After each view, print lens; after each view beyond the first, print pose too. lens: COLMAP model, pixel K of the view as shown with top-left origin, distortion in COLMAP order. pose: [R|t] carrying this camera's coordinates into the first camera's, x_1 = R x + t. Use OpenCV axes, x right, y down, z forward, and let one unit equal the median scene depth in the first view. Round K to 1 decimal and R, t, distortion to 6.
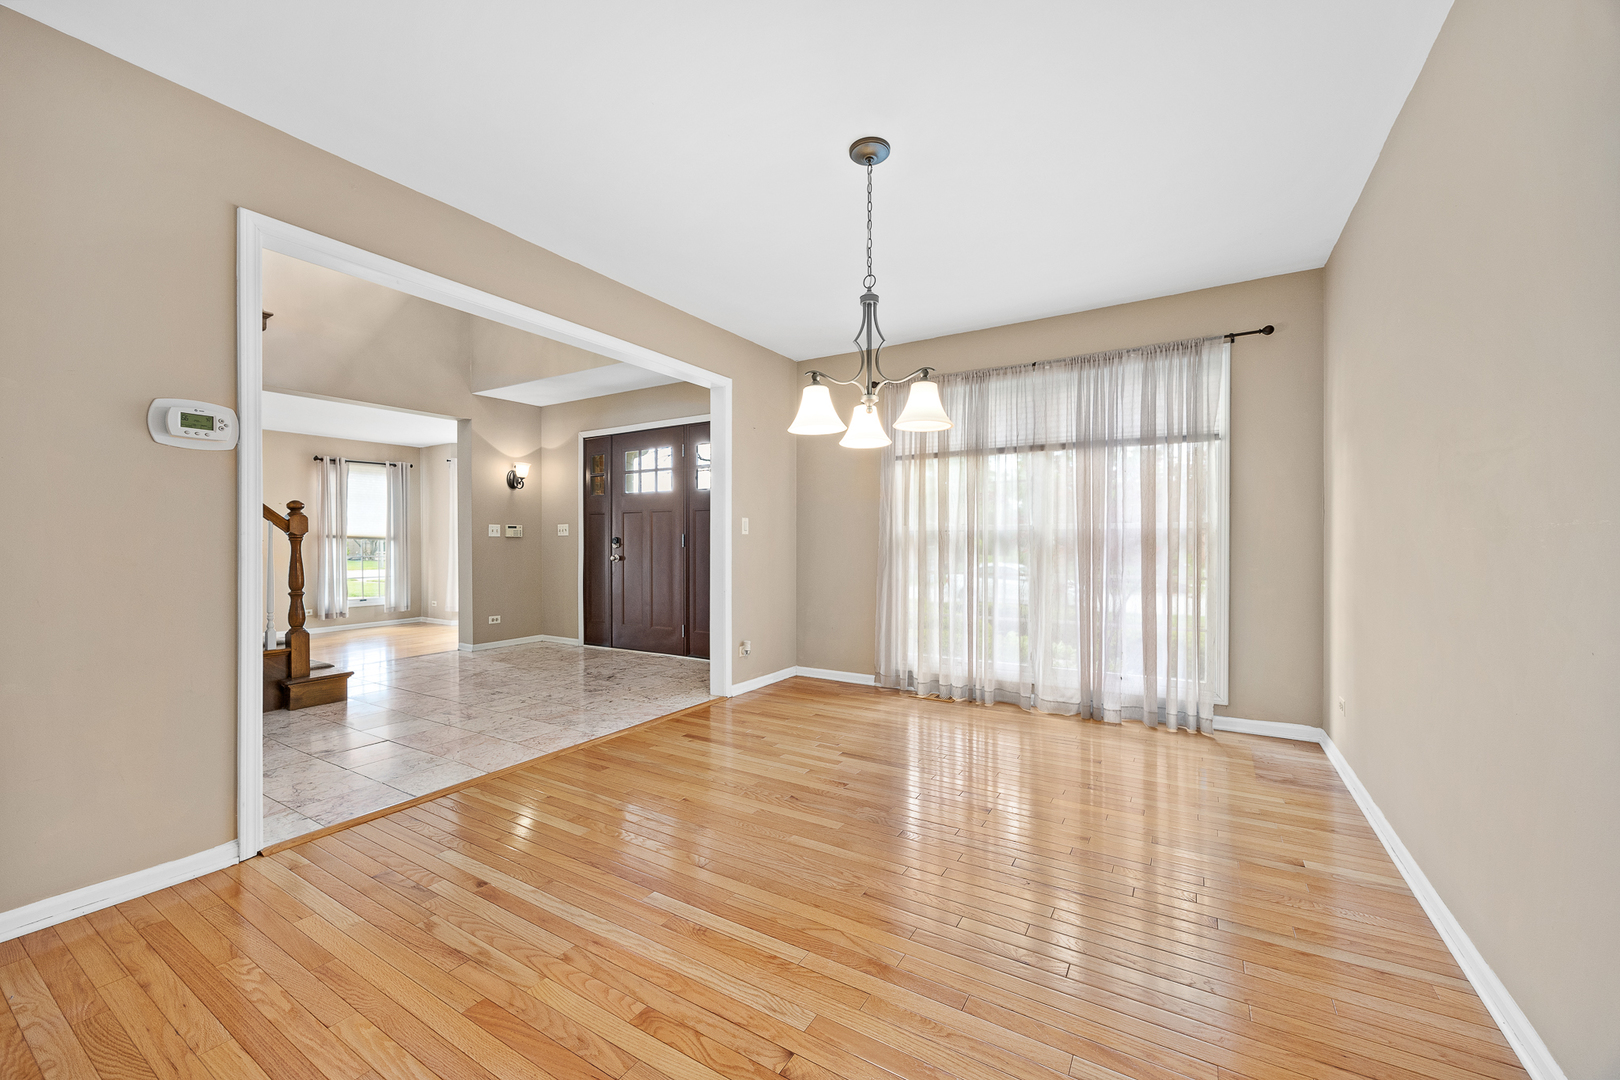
lens RADIAL K [[621.7, 0, 811.1], [0, 621.7, 537.0], [0, 0, 1]] dist [-0.001893, -0.000189]
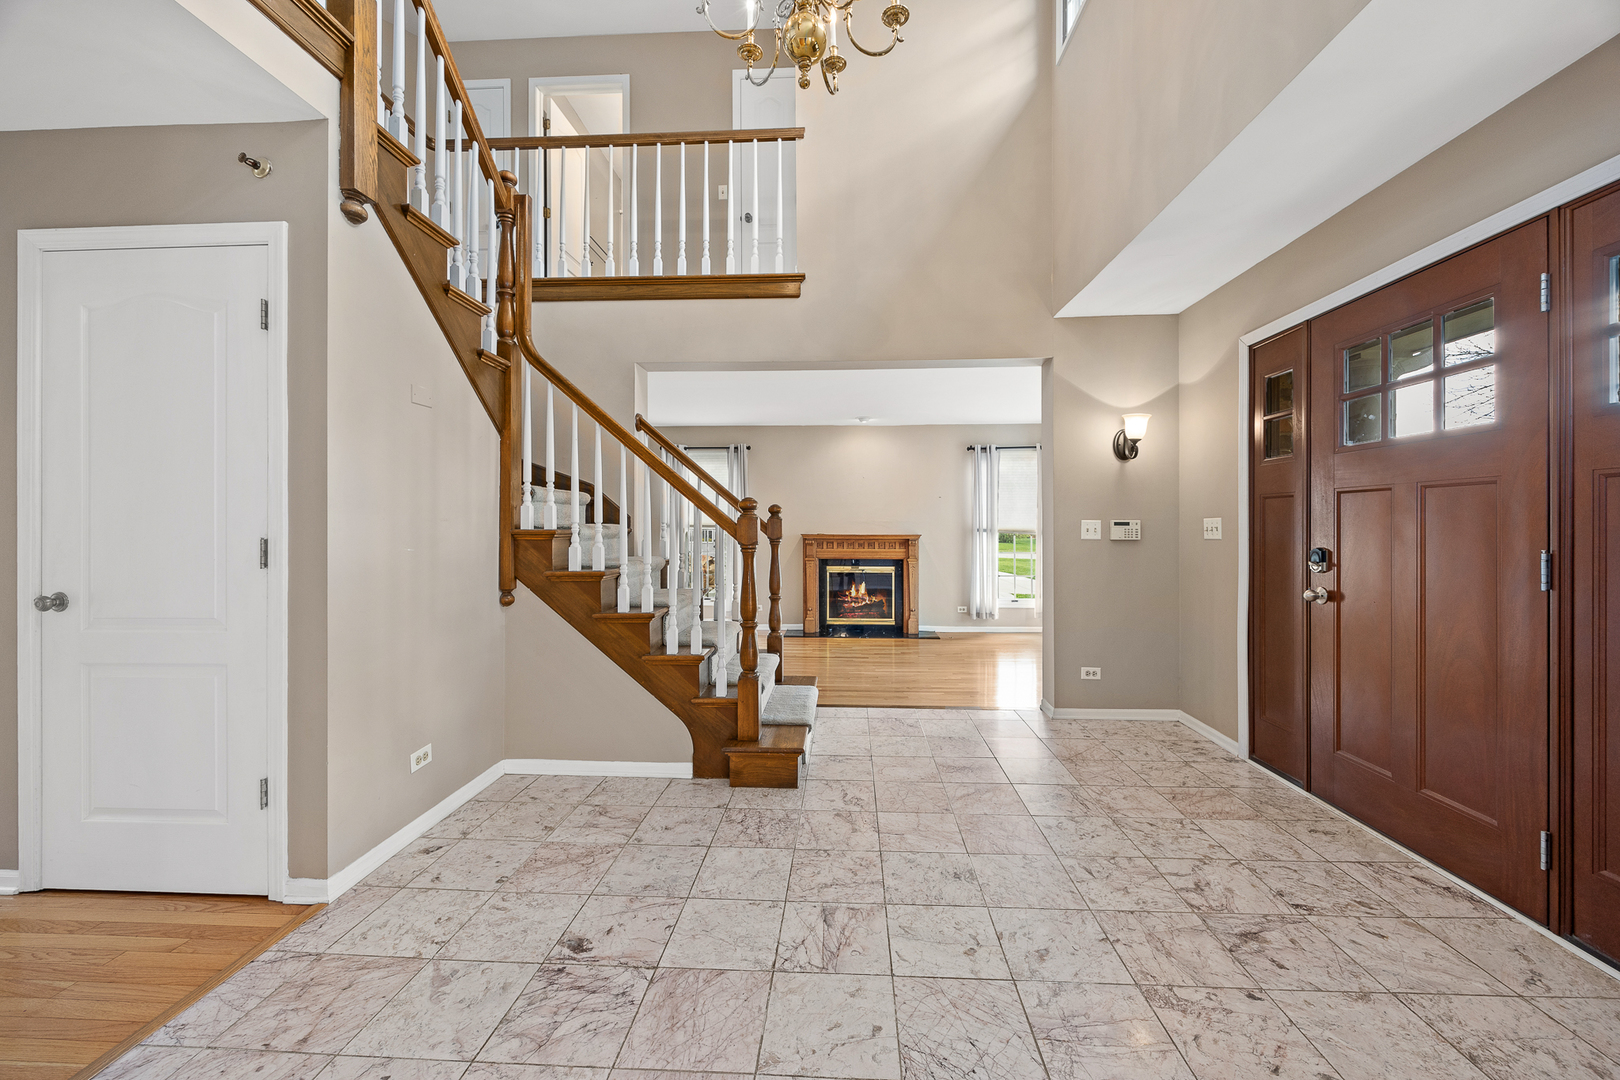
lens RADIAL K [[621.7, 0, 817.0], [0, 621.7, 526.0], [0, 0, 1]] dist [-0.001893, -0.000189]
pose [[0.474664, 0.003632, -0.880159, -0.090655], [0.002952, 0.999979, 0.005718, -0.018303], [0.880162, -0.005312, 0.474644, 0.457793]]
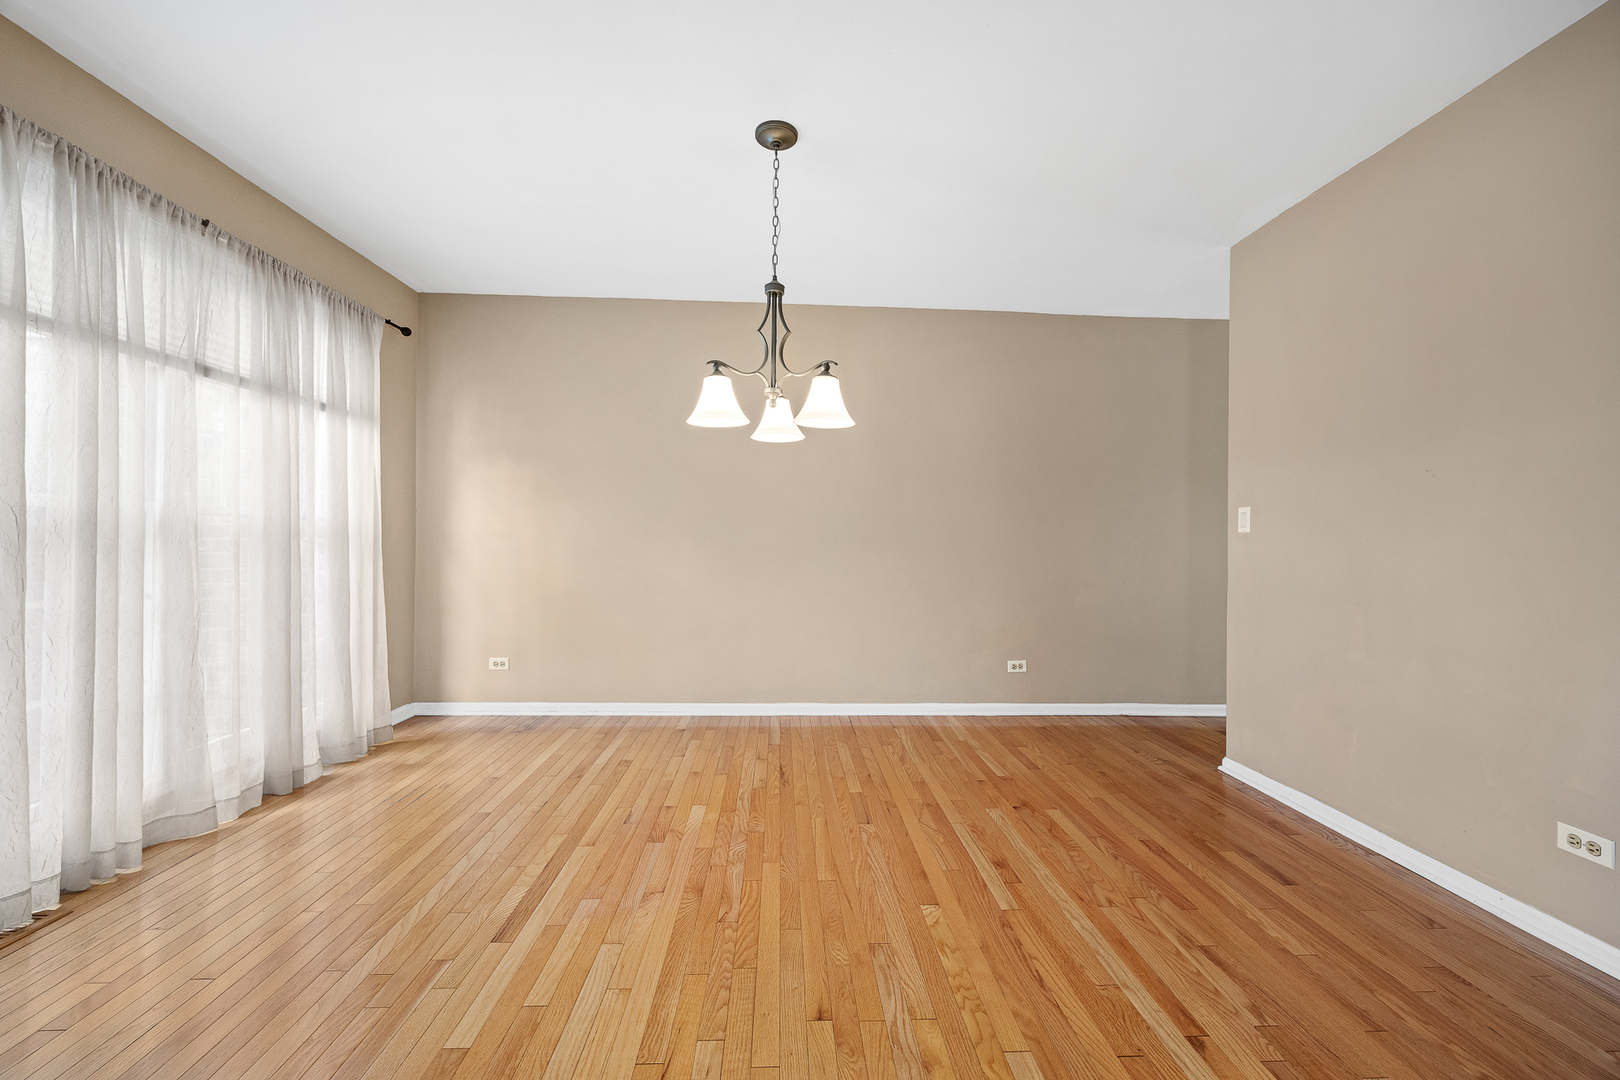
lens RADIAL K [[621.7, 0, 809.0], [0, 621.7, 541.2], [0, 0, 1]] dist [-0.001893, -0.000189]
pose [[-0.549398, -0.008474, 0.835518, -0.453980], [-0.016591, 0.999862, -0.000769, 0.004566], [-0.835396, -0.014284, -0.549462, 0.916182]]
